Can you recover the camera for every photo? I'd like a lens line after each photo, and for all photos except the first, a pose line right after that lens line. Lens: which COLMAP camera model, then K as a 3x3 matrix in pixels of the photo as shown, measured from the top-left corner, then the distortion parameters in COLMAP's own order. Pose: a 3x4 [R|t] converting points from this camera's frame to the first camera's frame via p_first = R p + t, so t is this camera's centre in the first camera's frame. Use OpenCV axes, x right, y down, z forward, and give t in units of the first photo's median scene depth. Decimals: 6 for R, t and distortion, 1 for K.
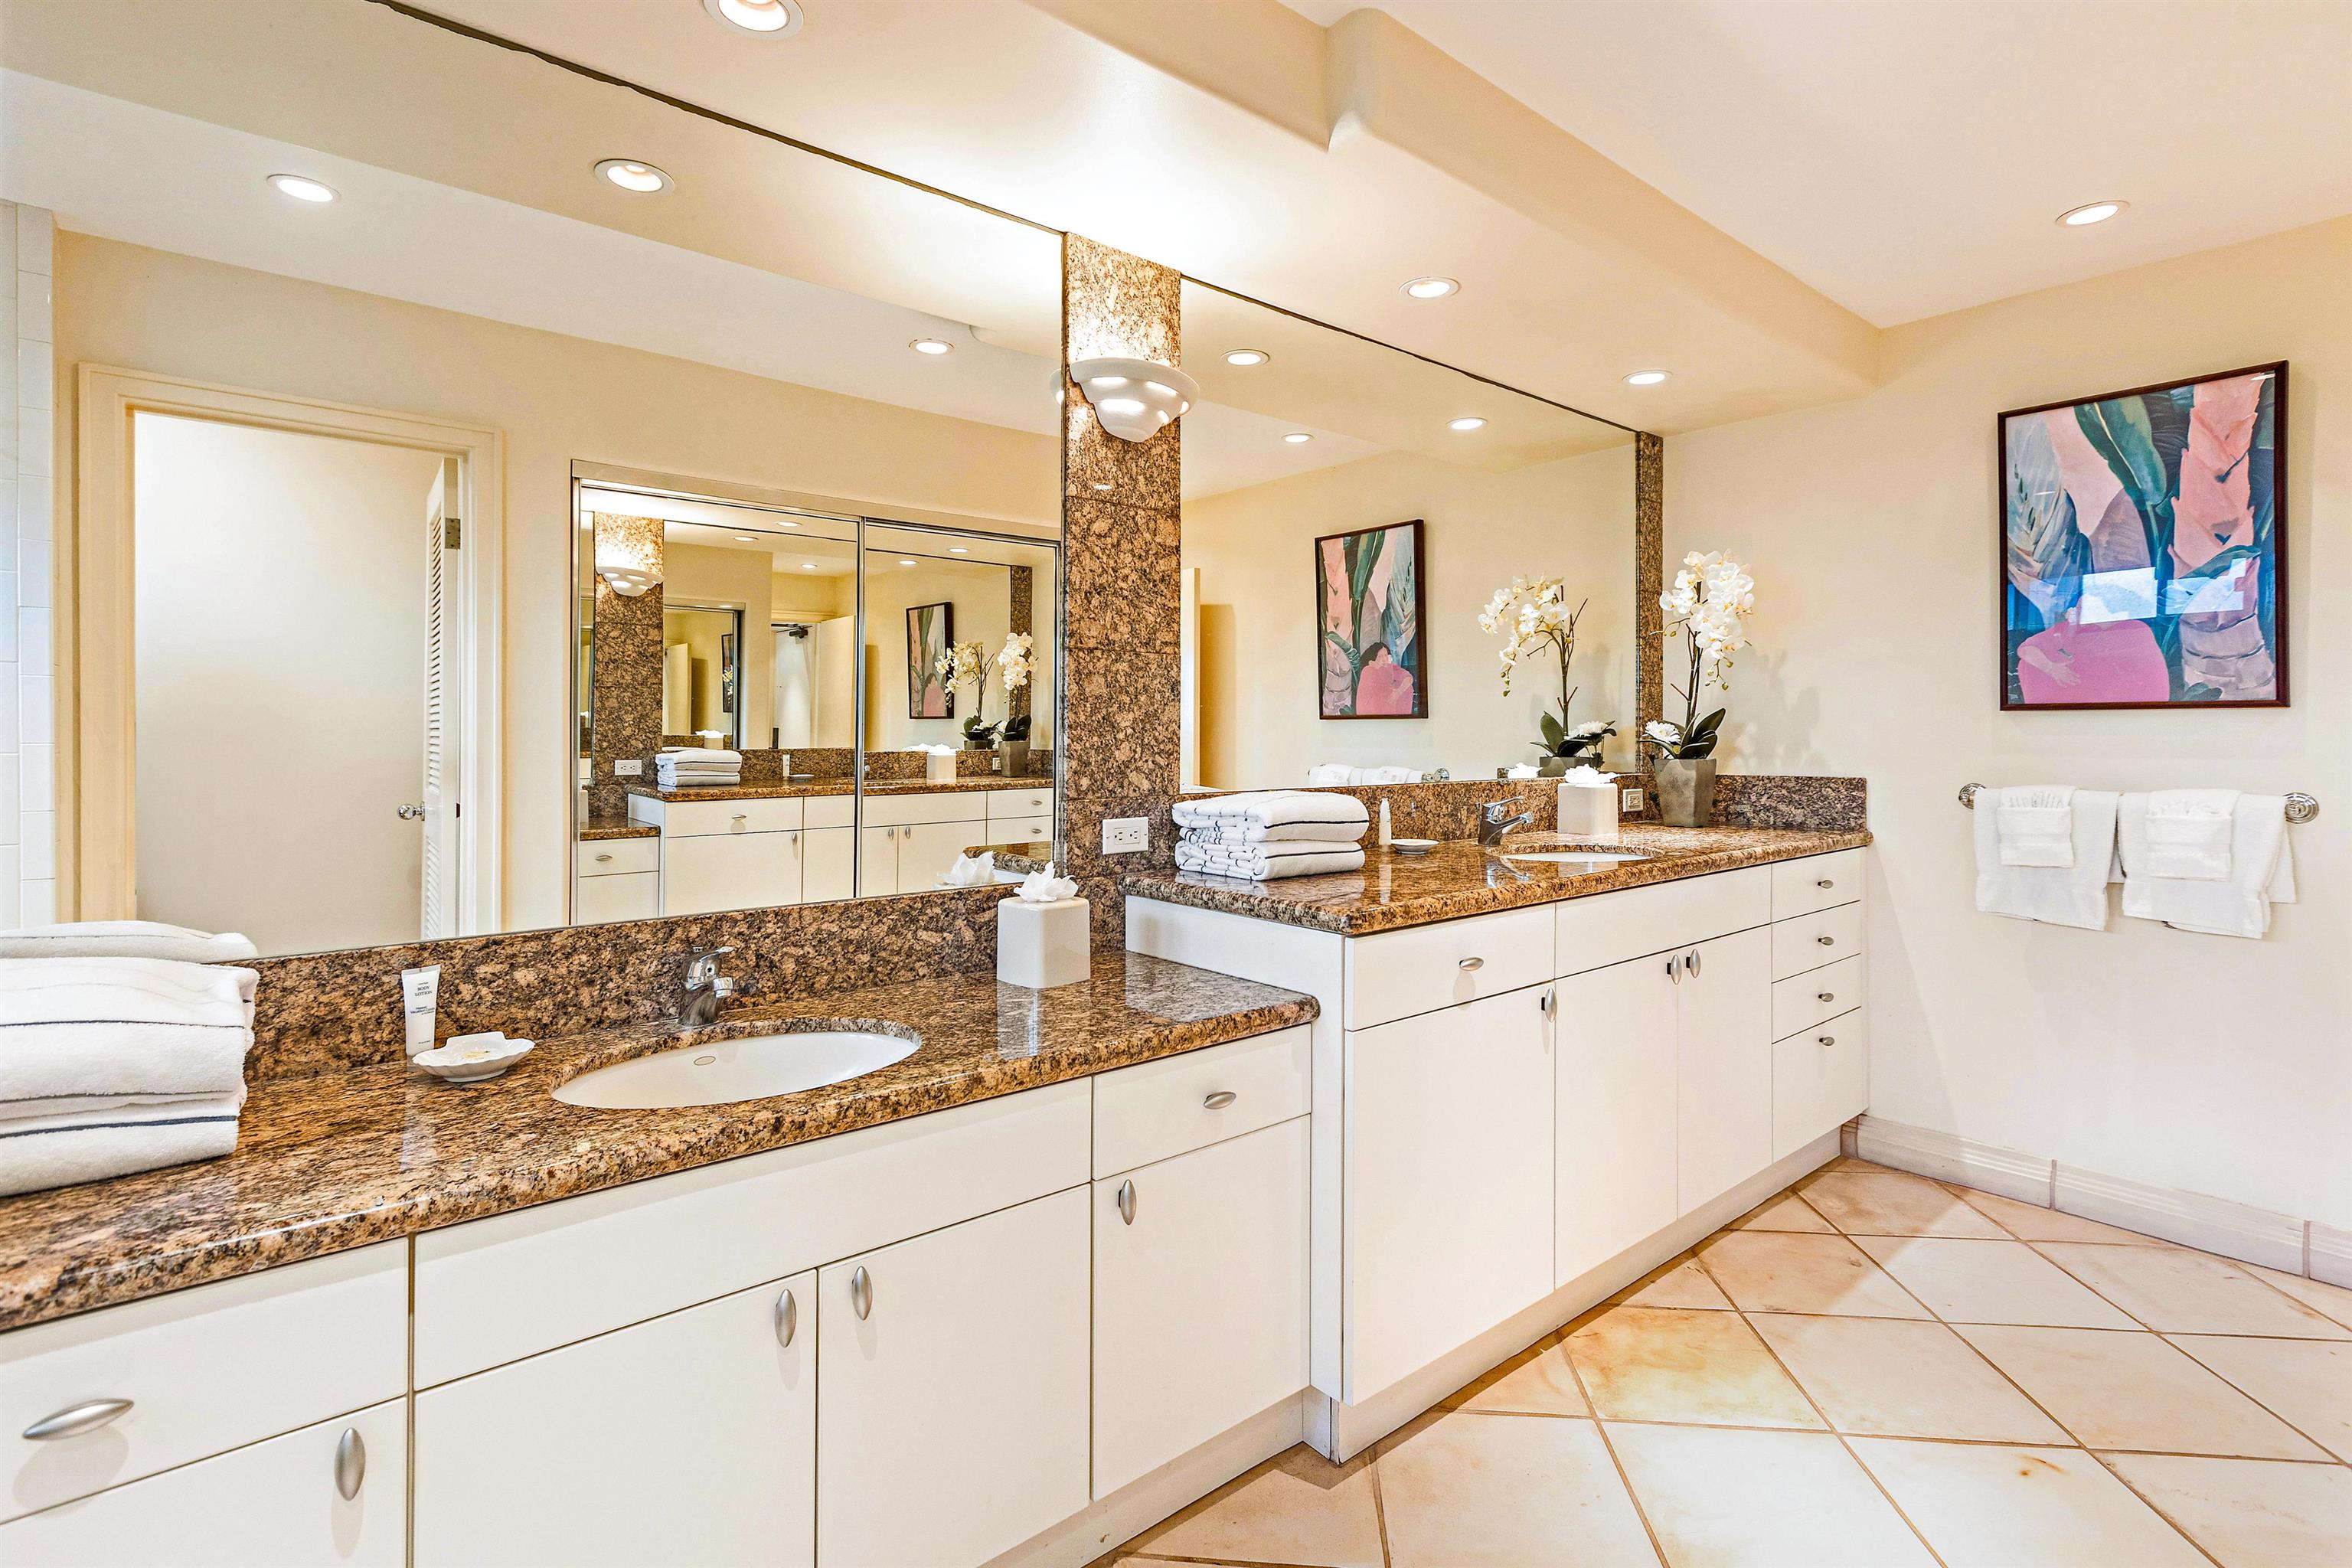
lens RADIAL K [[1092.7, 0, 1228.8], [0, 1092.7, 730.0], [0, 0, 1]] dist [-0.003484, 0.002282]
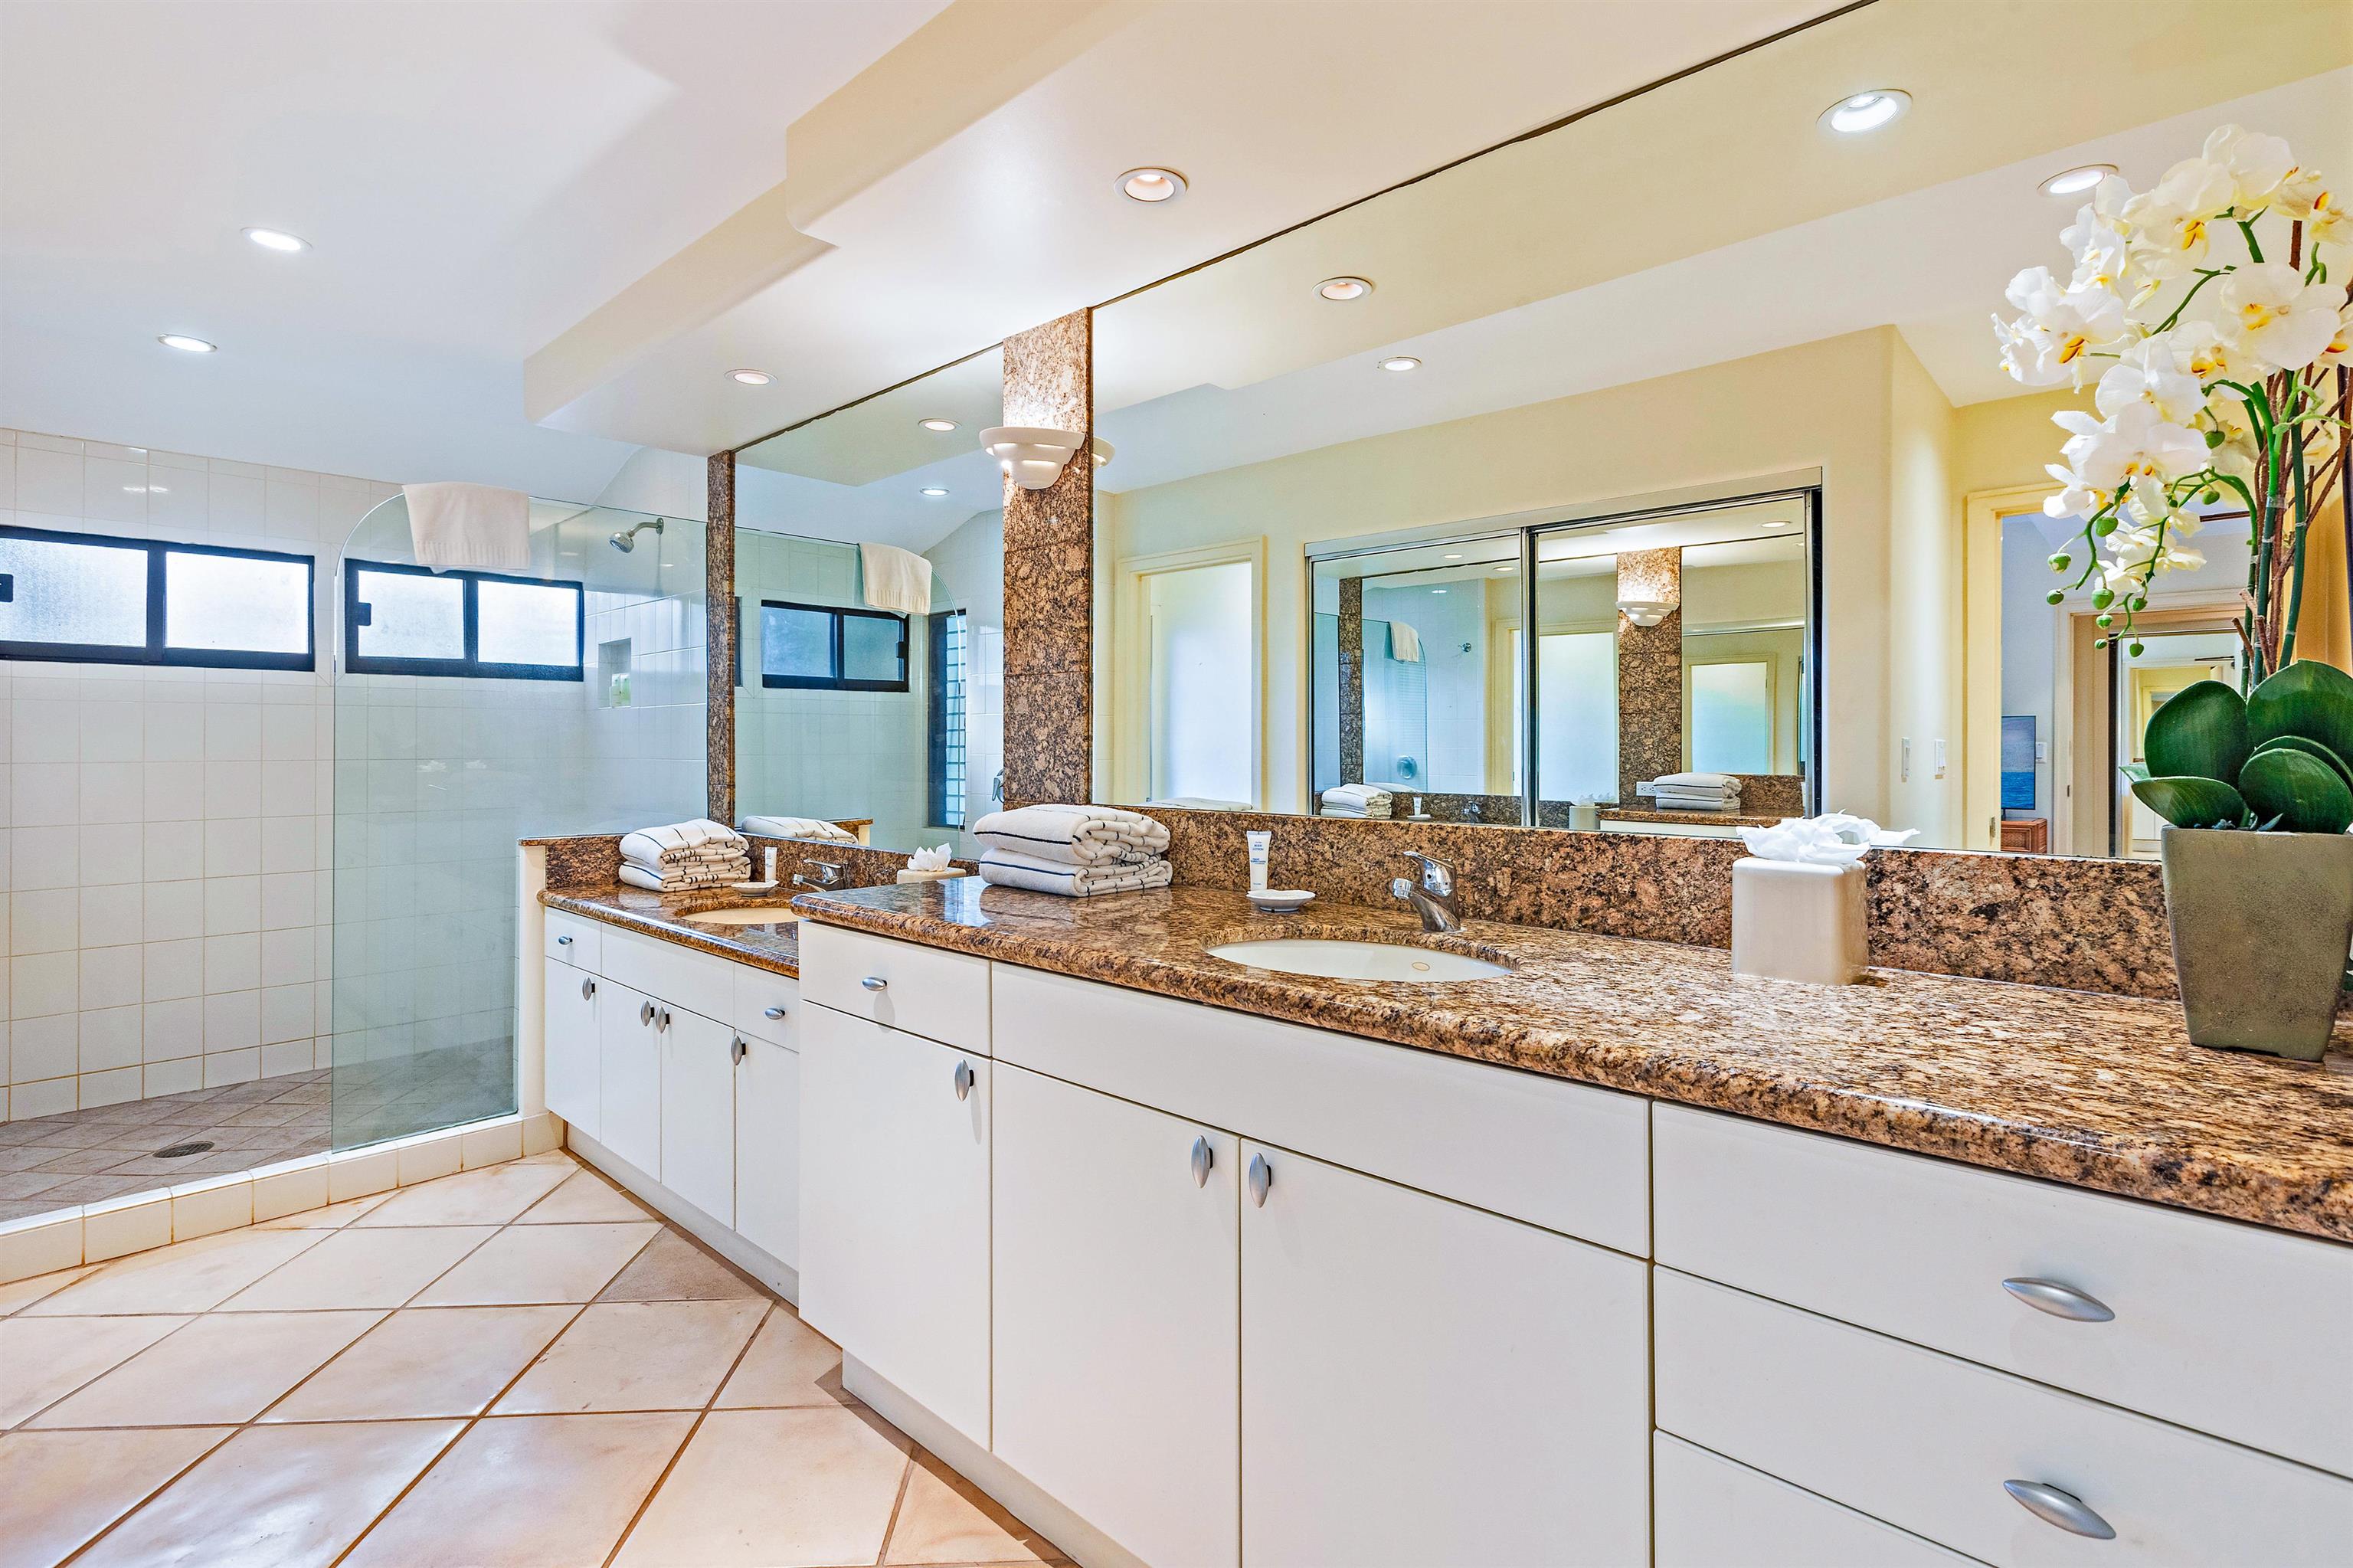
lens RADIAL K [[1093.2, 0, 1183.4], [0, 1093.2, 760.6], [0, 0, 1]] dist [-0.003484, 0.002282]
pose [[0.124246, 0.004669, -0.992240, 1.046556], [-0.005719, 0.999976, 0.003989, 0.012791], [0.992235, 0.005179, 0.124270, 0.995559]]
